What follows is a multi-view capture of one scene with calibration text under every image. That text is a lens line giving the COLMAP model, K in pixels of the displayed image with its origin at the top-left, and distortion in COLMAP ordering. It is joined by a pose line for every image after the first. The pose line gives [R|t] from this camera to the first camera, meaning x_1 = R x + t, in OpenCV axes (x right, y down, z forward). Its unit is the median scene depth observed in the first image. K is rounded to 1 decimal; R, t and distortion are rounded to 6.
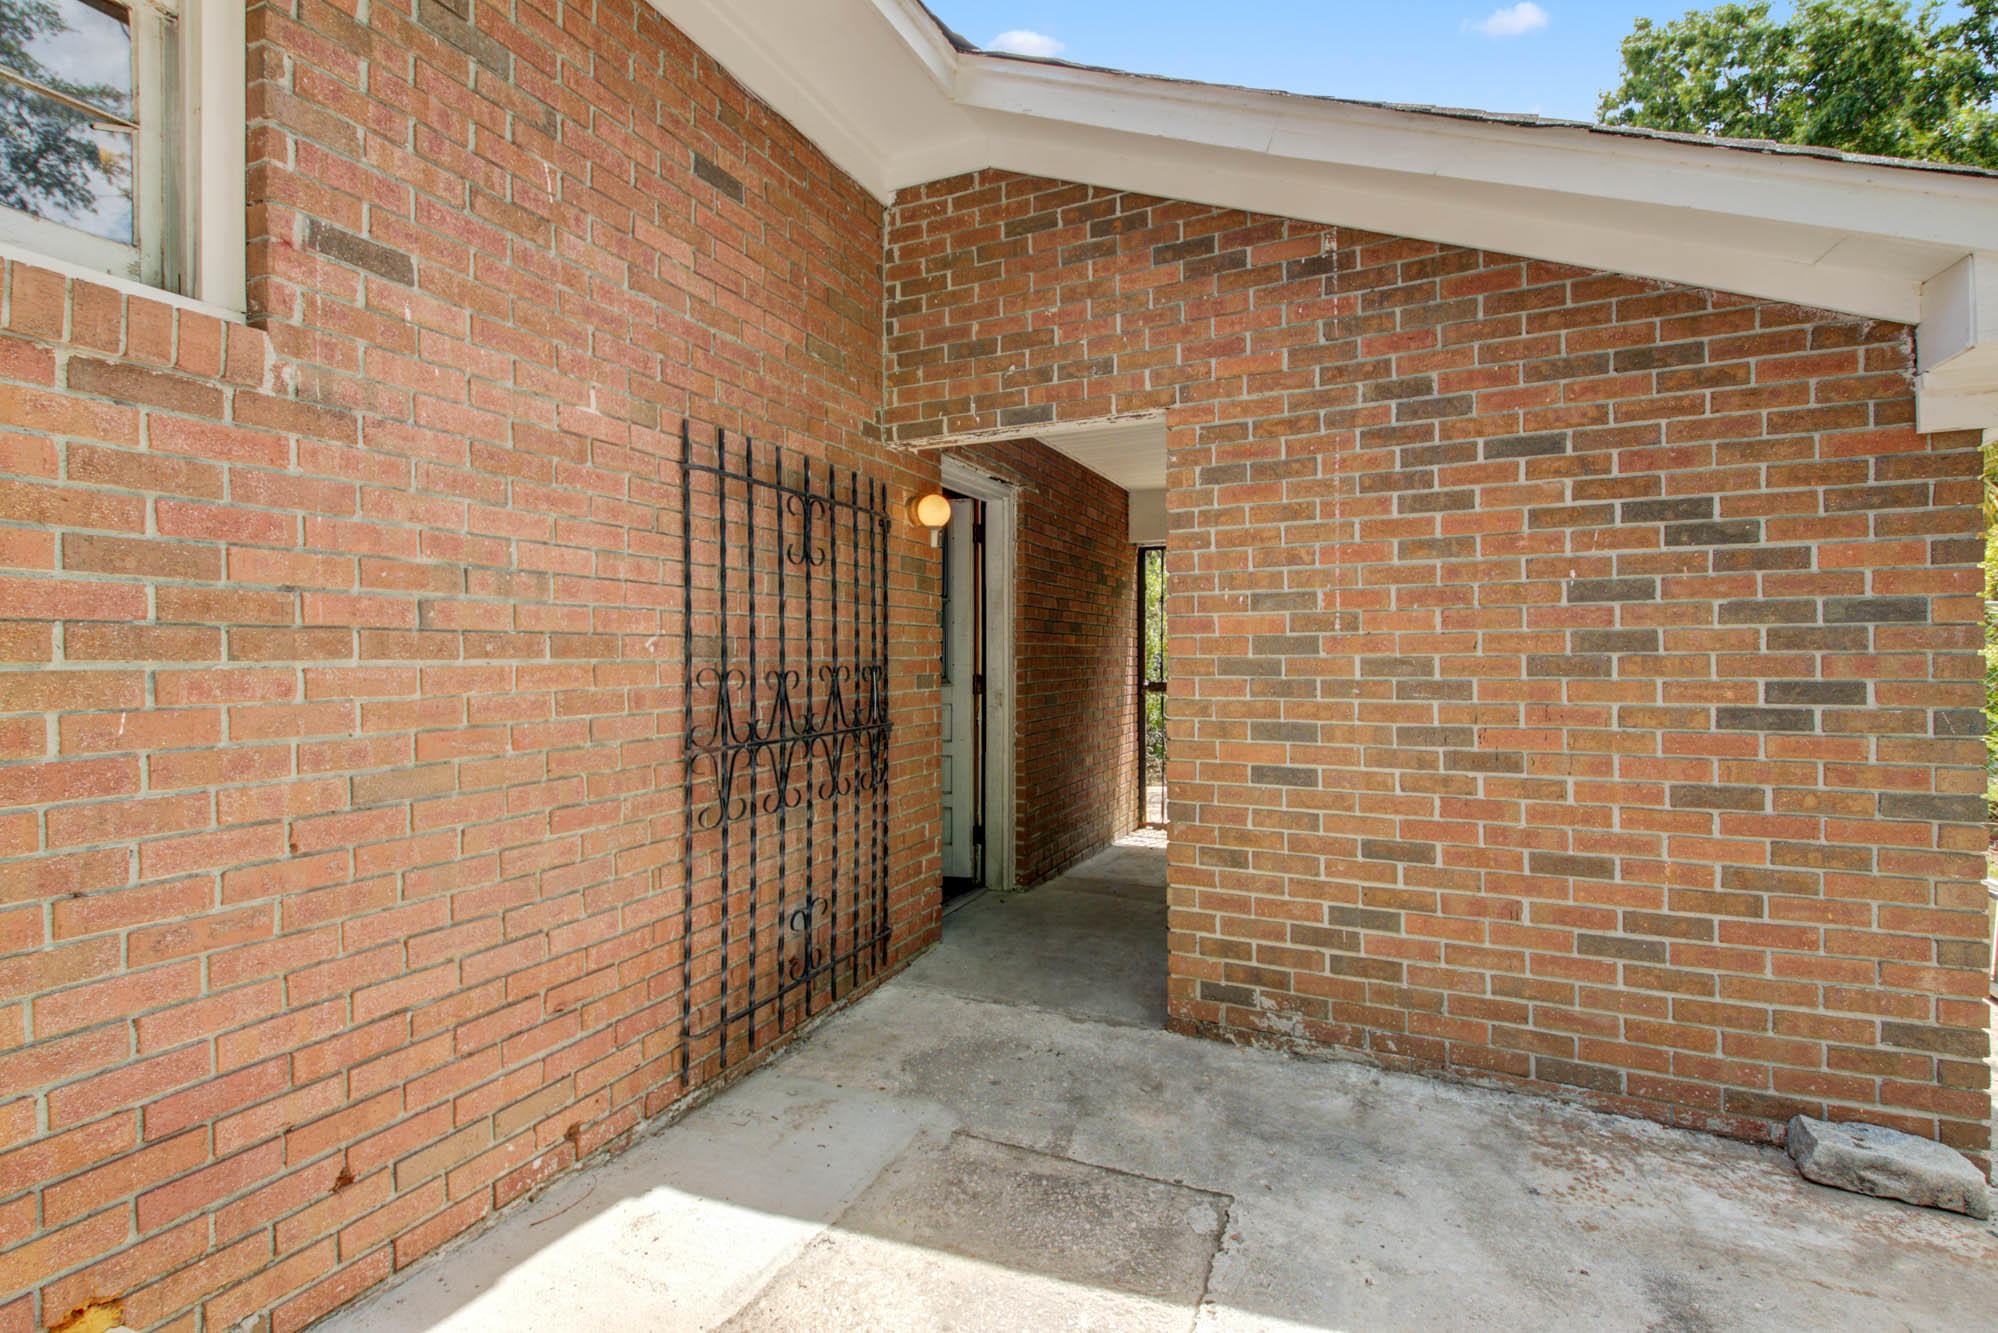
lens RADIAL K [[938.0, 0, 996.7], [0, 938.0, 663.9], [0, 0, 1]] dist [-0.000265, -0.000022]
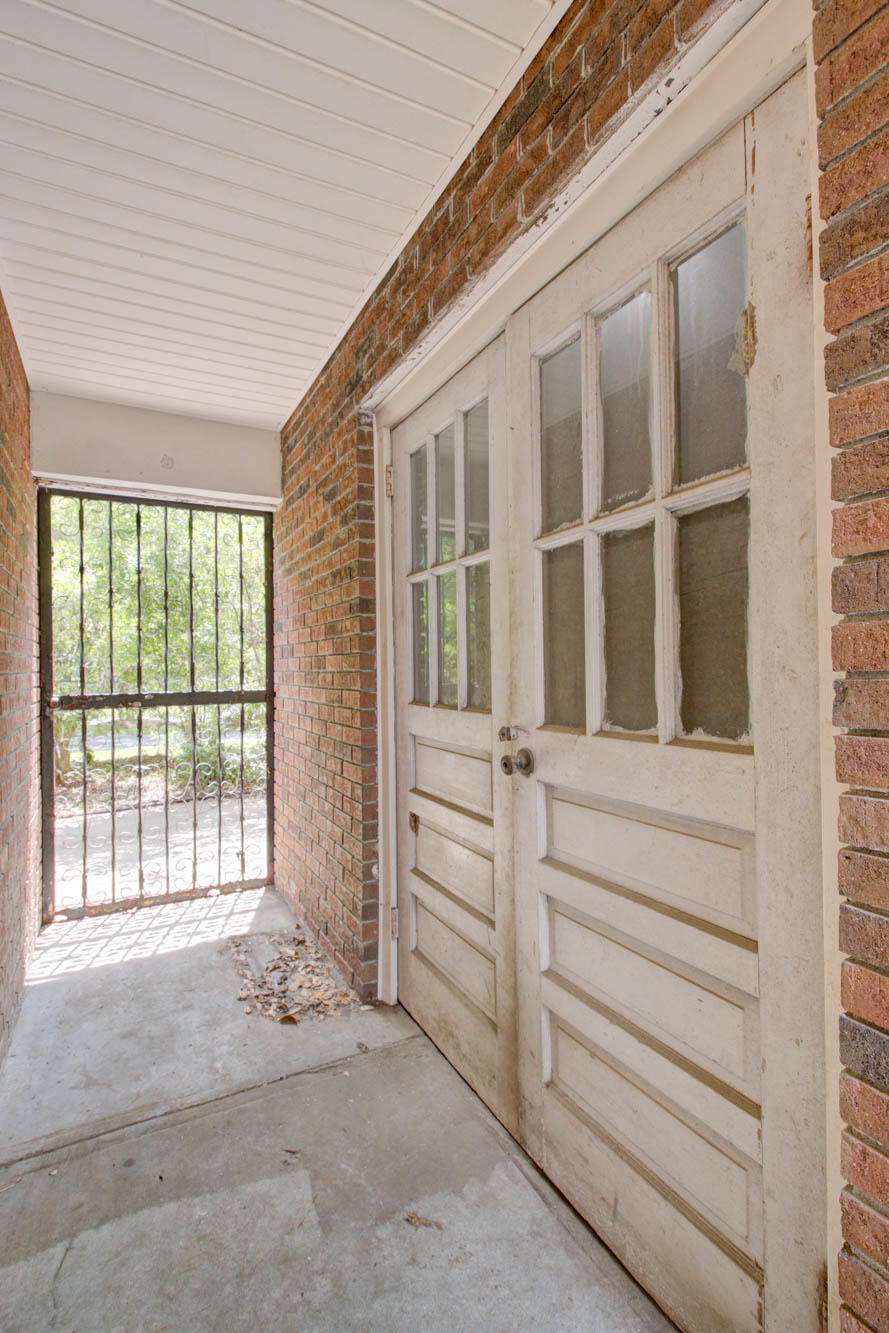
lens RADIAL K [[625.8, 0, 442.2], [0, 625.8, 665.9], [0, 0, 1]] dist [-0.000265, -0.000022]
pose [[0.613551, -0.008378, 0.789611, -0.017961], [0.014903, 0.999888, -0.000971, 0.002823], [-0.789515, 0.012363, 0.613607, 0.524020]]
